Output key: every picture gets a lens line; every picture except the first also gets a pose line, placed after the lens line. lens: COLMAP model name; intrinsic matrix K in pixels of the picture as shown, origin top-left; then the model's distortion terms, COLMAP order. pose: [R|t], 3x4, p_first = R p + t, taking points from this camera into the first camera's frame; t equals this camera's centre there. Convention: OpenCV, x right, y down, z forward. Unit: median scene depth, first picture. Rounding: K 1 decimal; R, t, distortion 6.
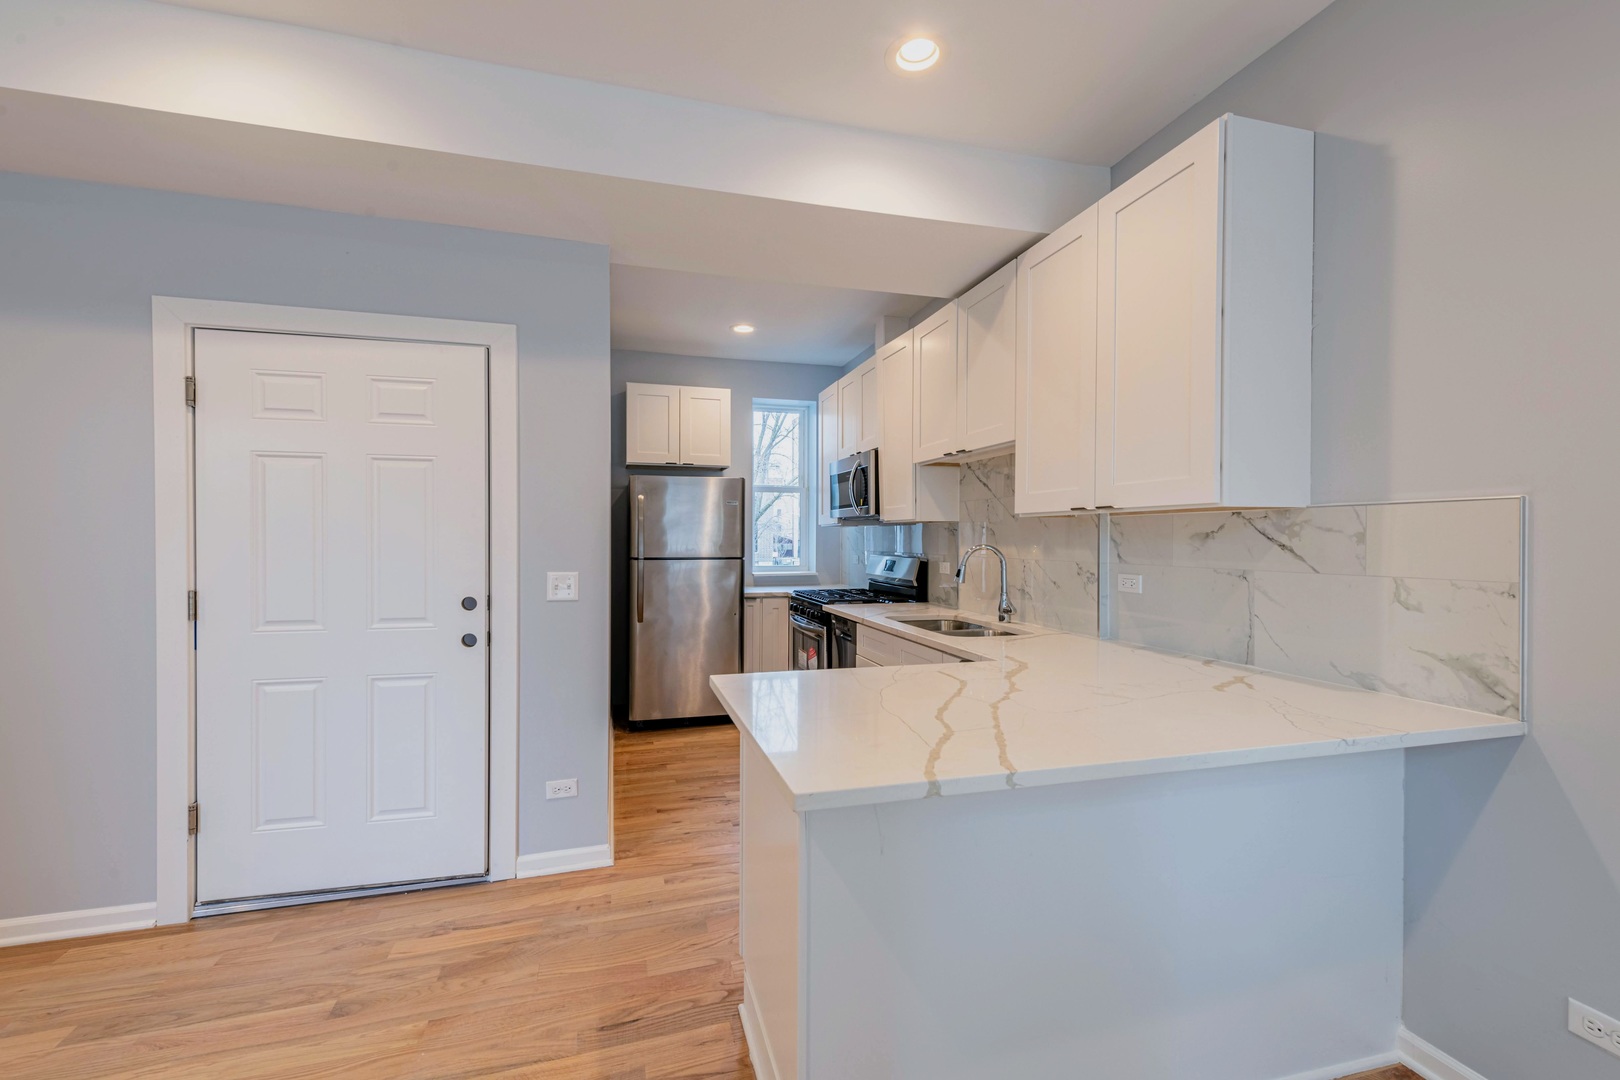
lens RADIAL K [[652.3, 0, 822.3], [0, 652.3, 541.6], [0, 0, 1]] dist [0.014988, -0.004803]
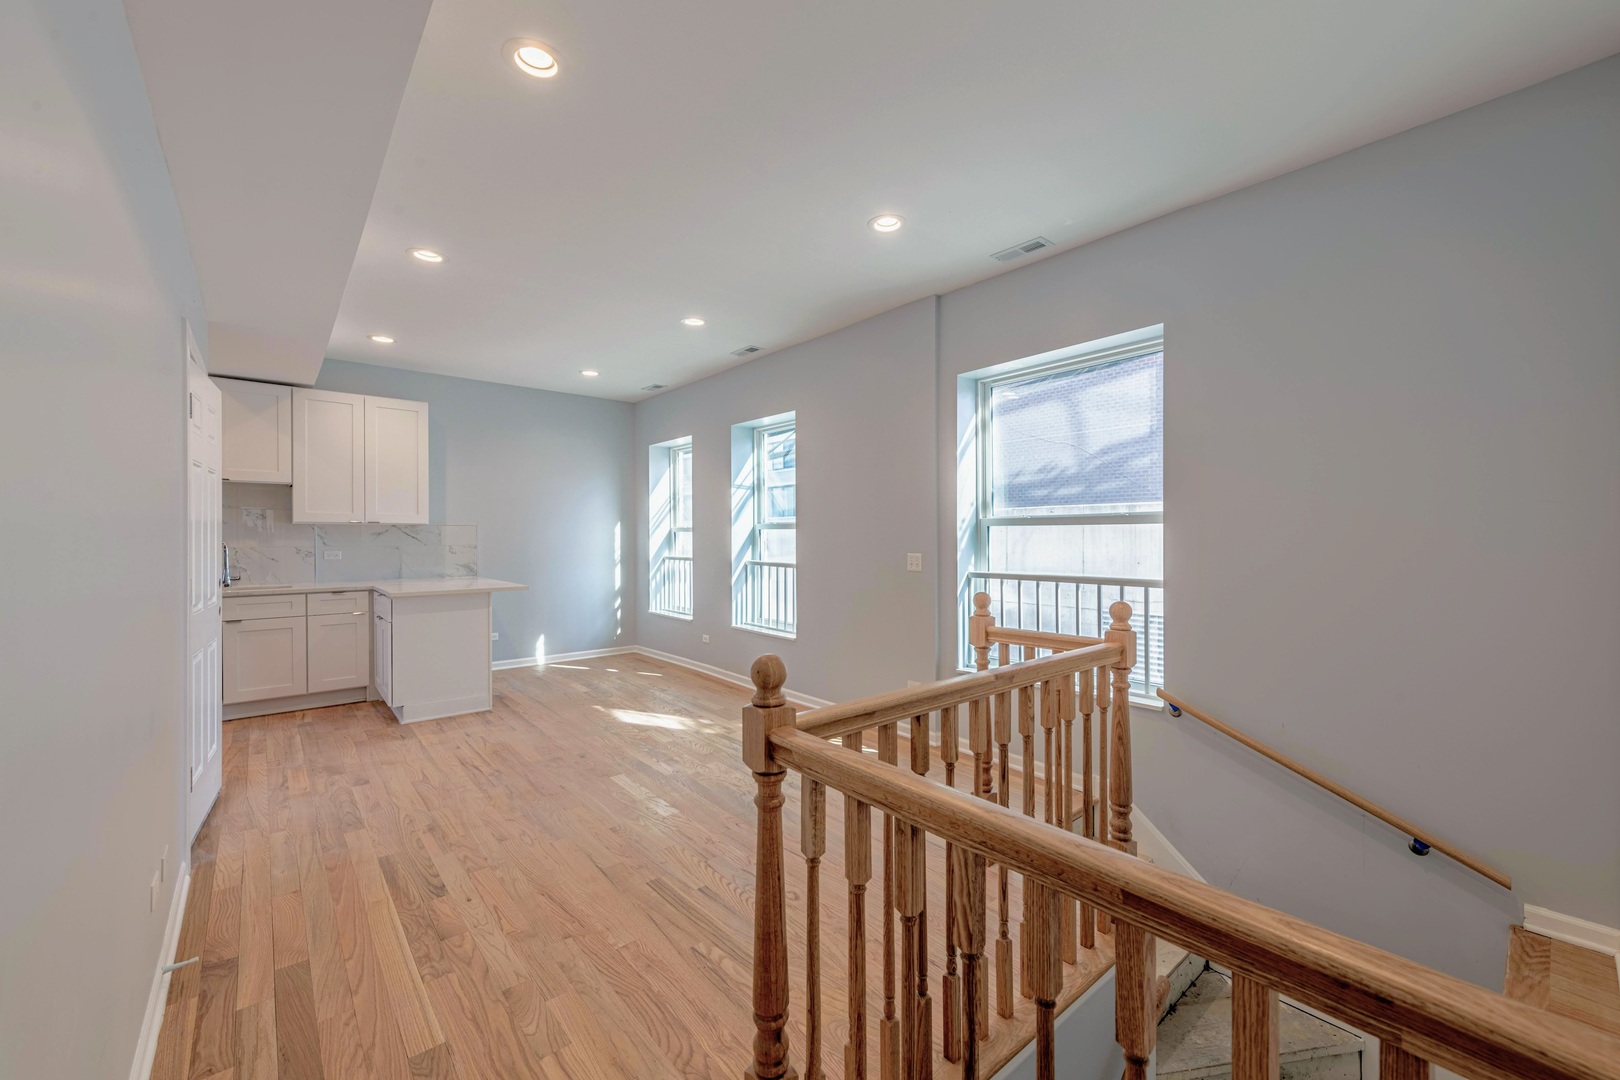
lens RADIAL K [[652.3, 0, 822.3], [0, 652.3, 541.6], [0, 0, 1]] dist [0.014988, -0.004803]
pose [[-0.417111, -0.016791, 0.908701, -3.099309], [-0.001946, 0.999844, 0.017582, -0.033222], [-0.908854, 0.005565, -0.417078, 0.586898]]
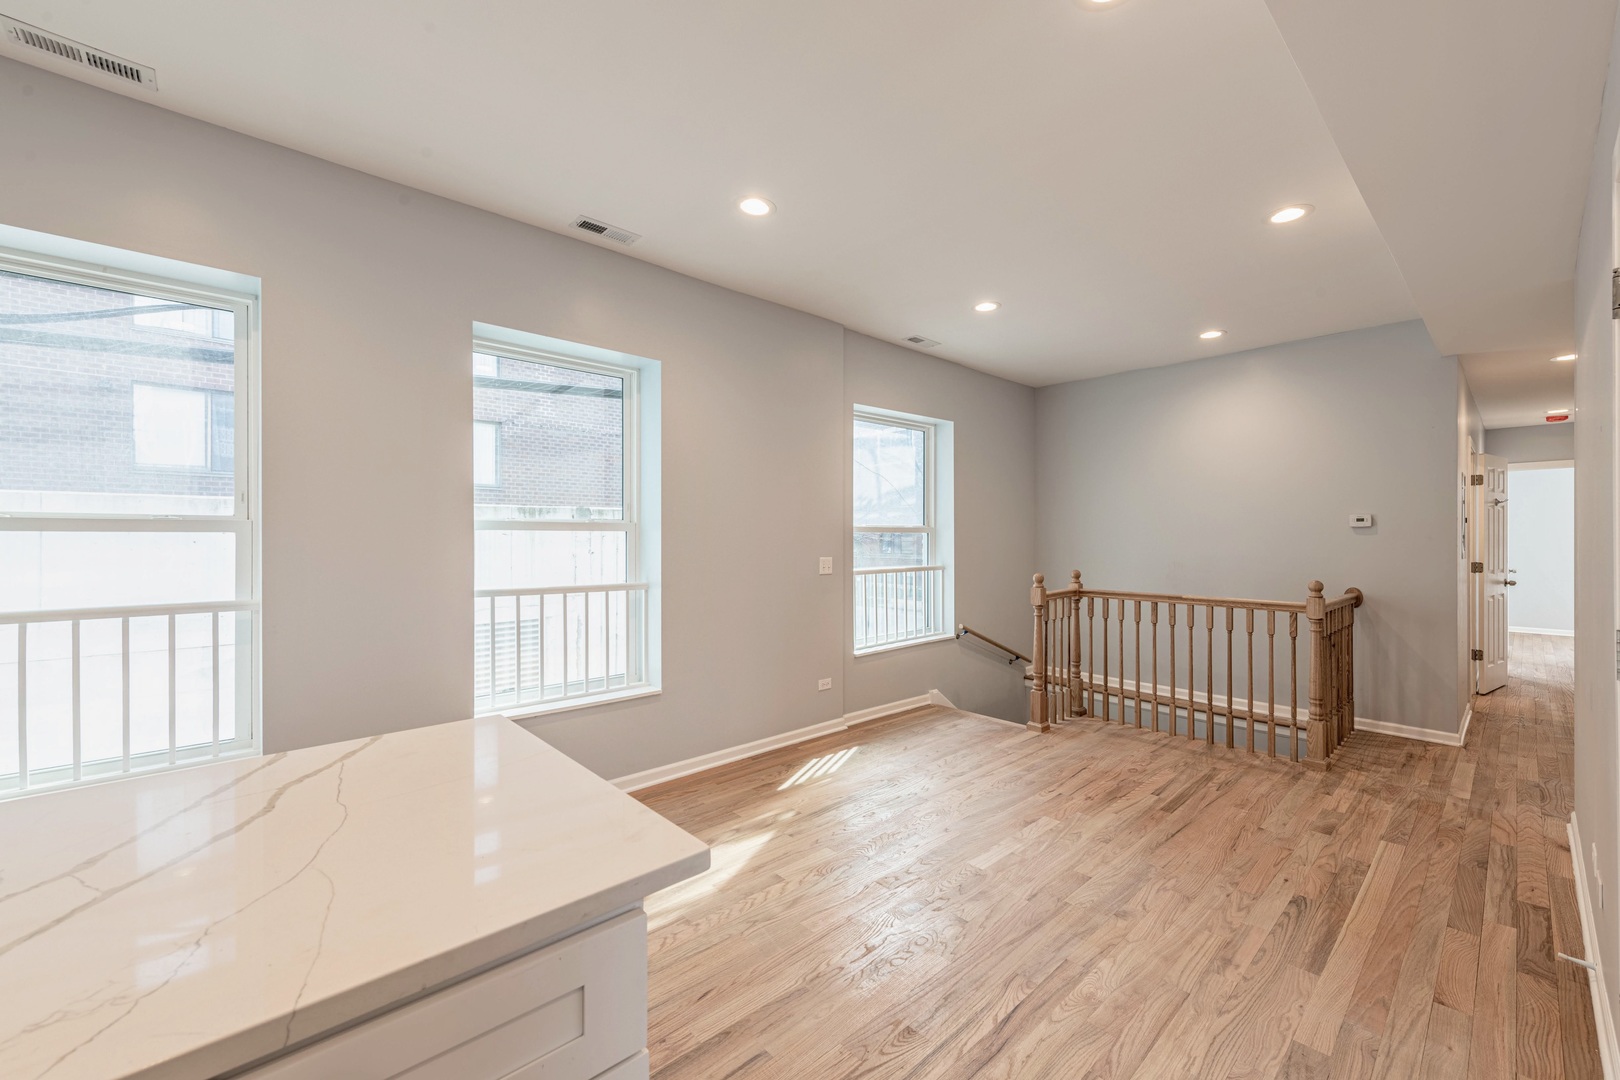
lens RADIAL K [[639.9, 0, 856.6], [0, 639.9, 540.7], [0, 0, 1]] dist [0.000882, -0.004138]
pose [[-0.883399, 0.000137, -0.468622, -0.041650], [0.001148, 0.999998, -0.001871, -0.006291], [0.468621, -0.002191, -0.883397, 1.496900]]
